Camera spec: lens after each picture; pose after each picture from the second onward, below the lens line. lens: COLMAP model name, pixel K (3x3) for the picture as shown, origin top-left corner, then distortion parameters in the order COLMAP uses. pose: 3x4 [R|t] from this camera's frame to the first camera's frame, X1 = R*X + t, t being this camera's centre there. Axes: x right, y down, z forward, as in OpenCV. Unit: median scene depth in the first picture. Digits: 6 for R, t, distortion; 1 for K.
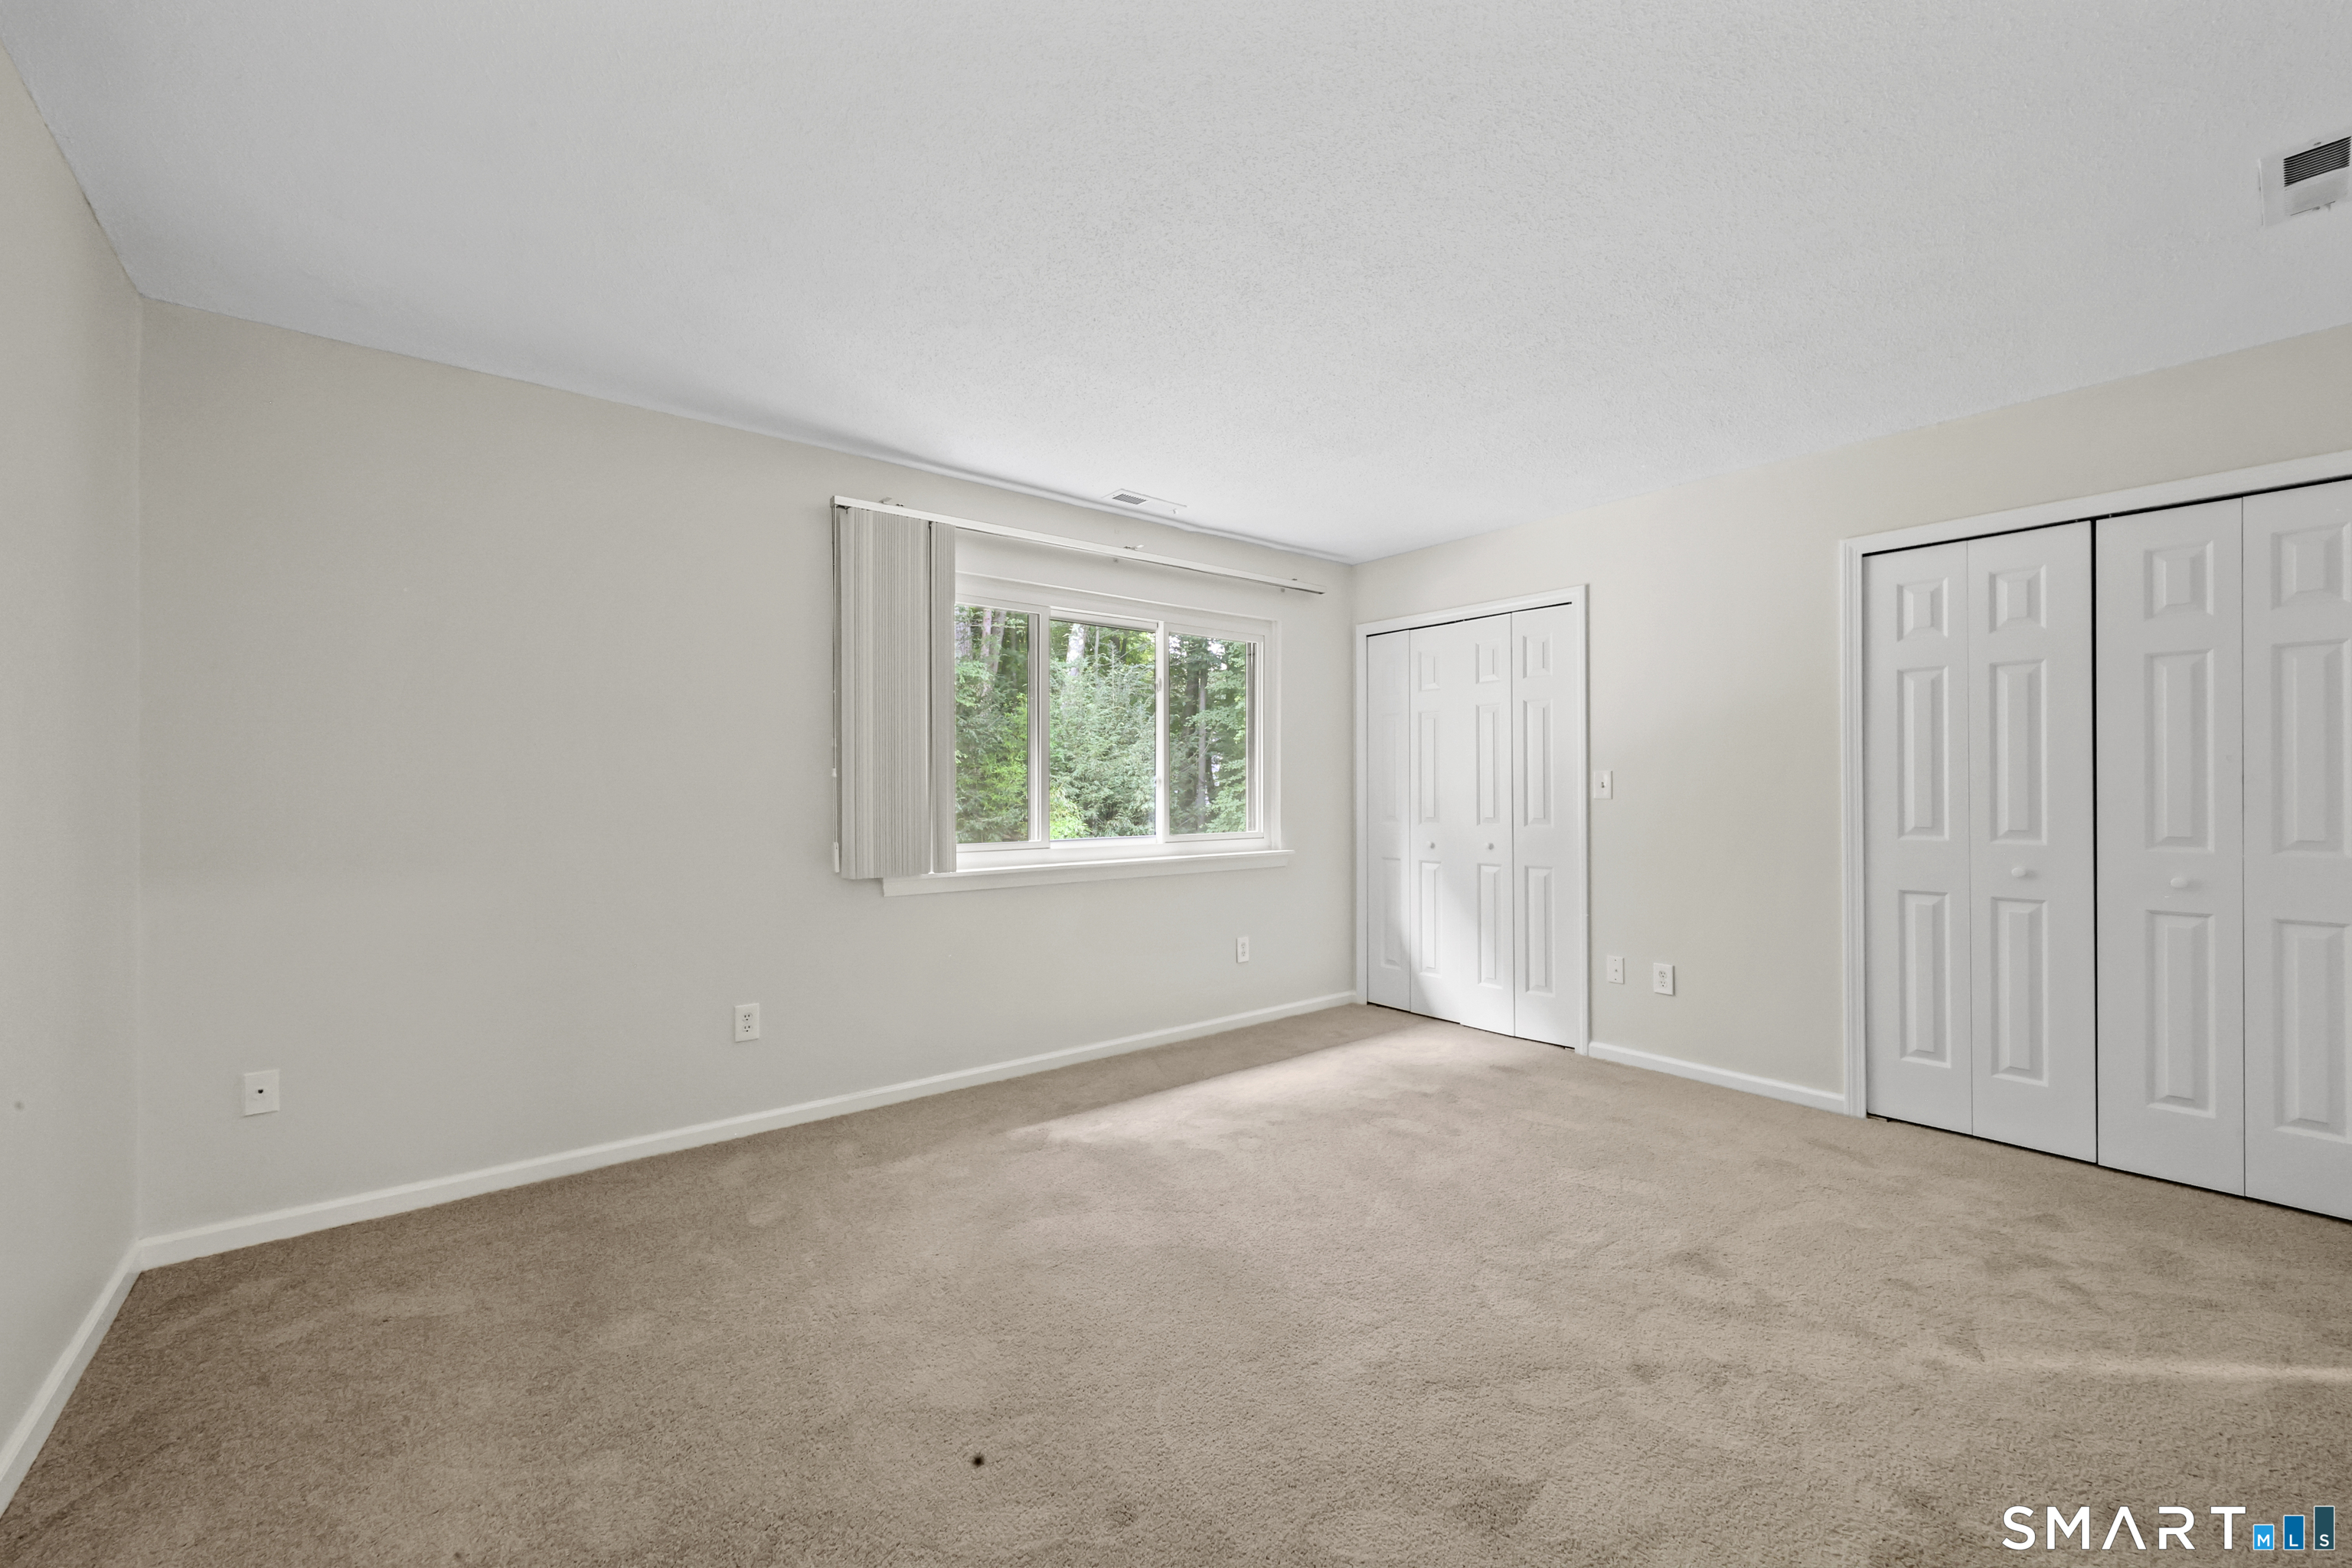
lens RADIAL K [[954.3, 0, 1151.3], [0, 954.3, 781.5], [0, 0, 1]] dist [0.014984, -0.000074]
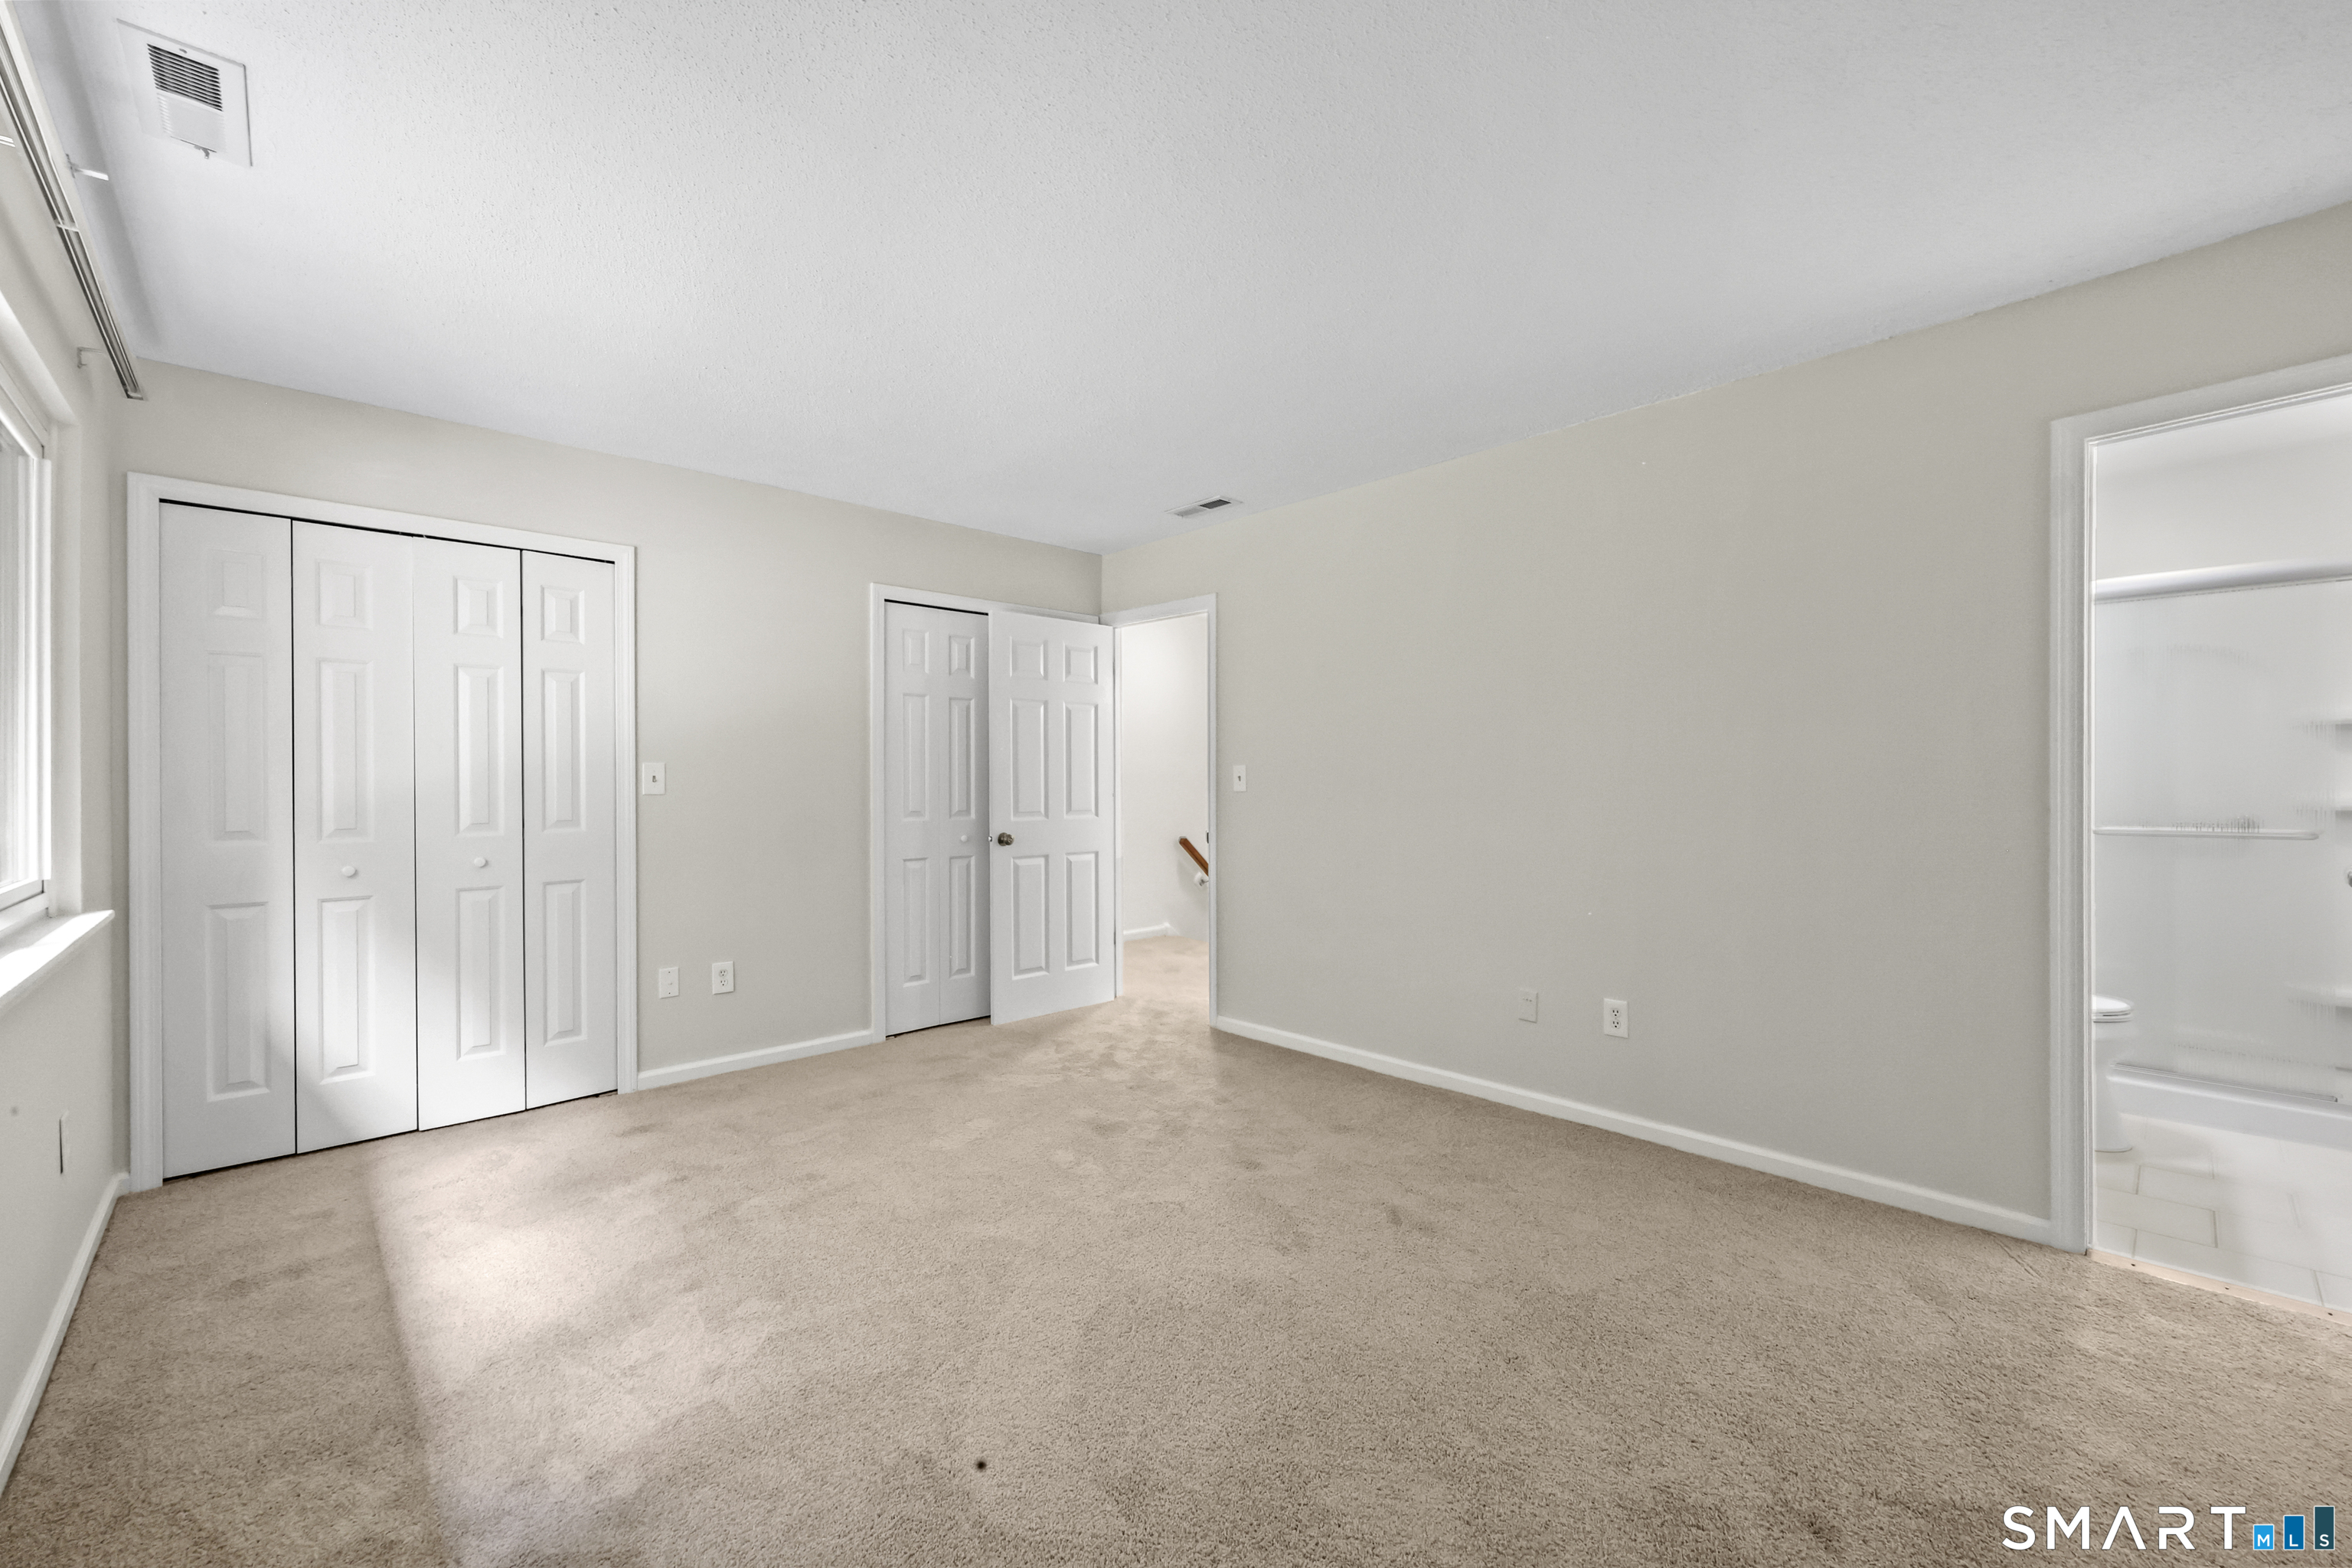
lens RADIAL K [[960.5, 0, 1187.6], [0, 960.5, 791.5], [0, 0, 1]] dist [0.000259, -0.000061]
pose [[-0.106844, -0.005371, 0.994261, -0.471528], [-0.004706, 0.999977, 0.004896, 0.008648], [-0.994265, -0.004156, -0.106867, 0.610893]]
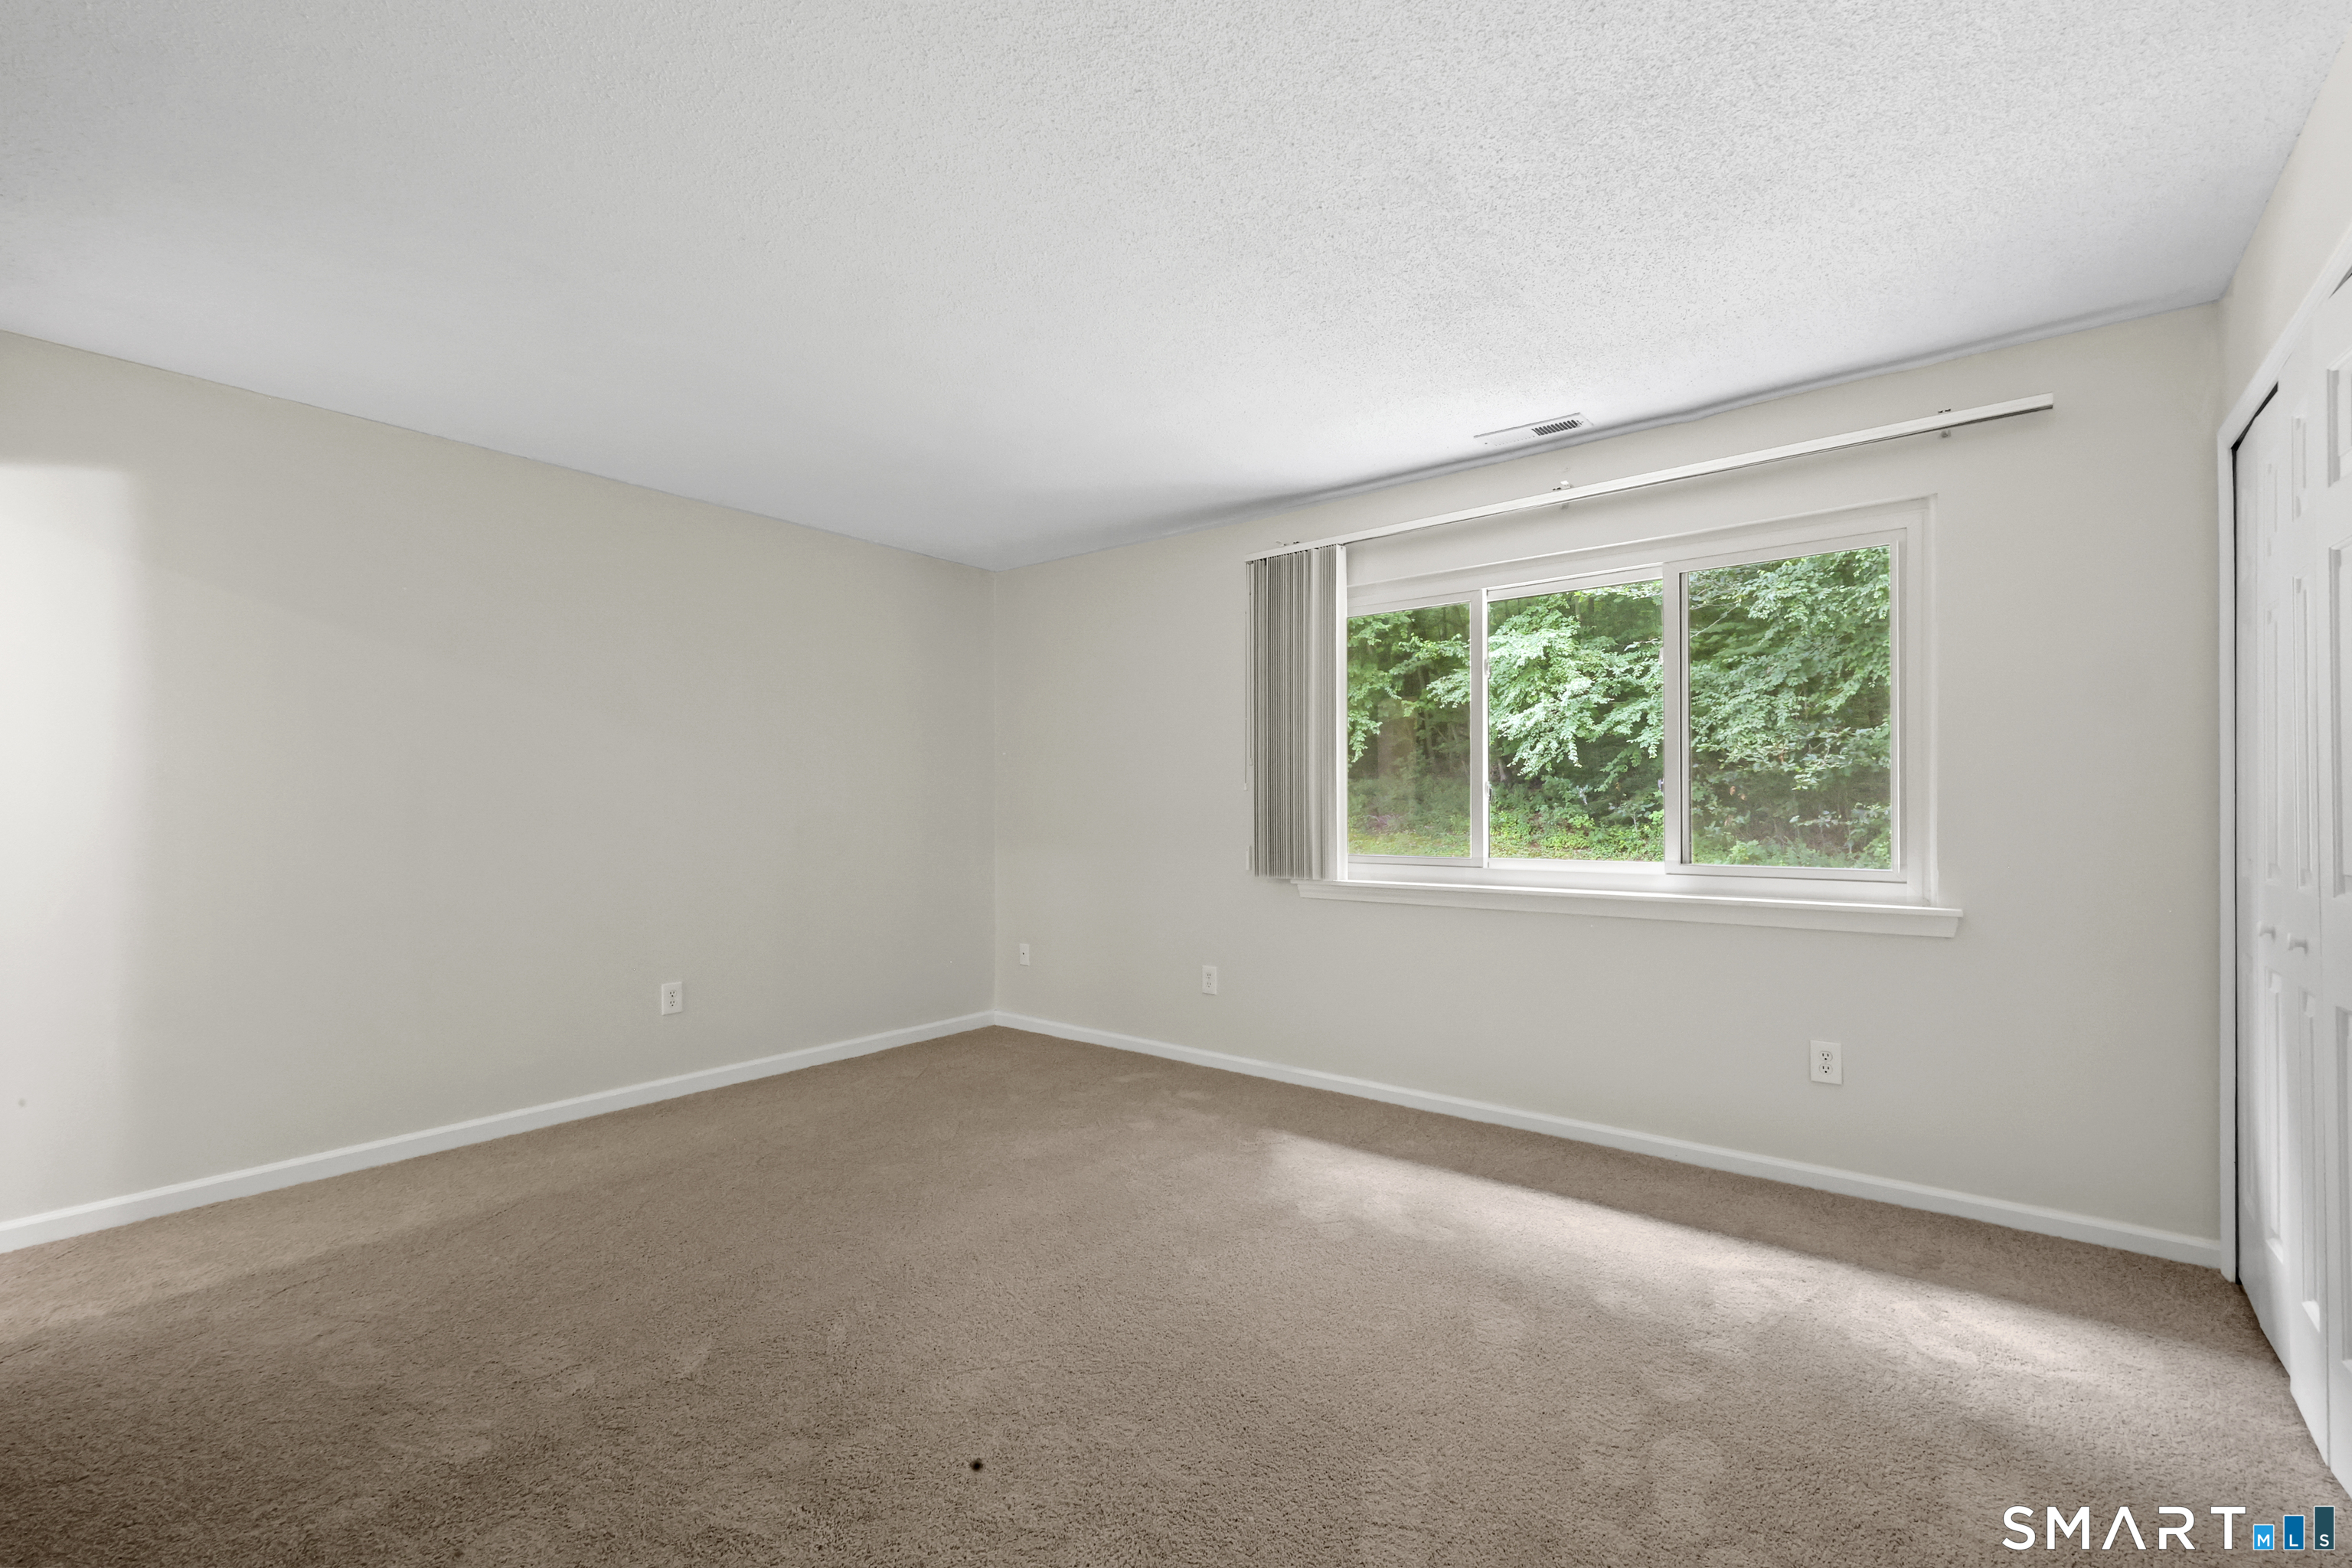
lens RADIAL K [[960.5, 0, 1187.6], [0, 960.5, 791.5], [0, 0, 1]] dist [0.000259, -0.000061]
pose [[0.247625, -0.010078, -0.968804, 0.688158], [0.015465, 0.999860, -0.006448, 0.002034], [0.968733, -0.013386, 0.247746, 0.532736]]
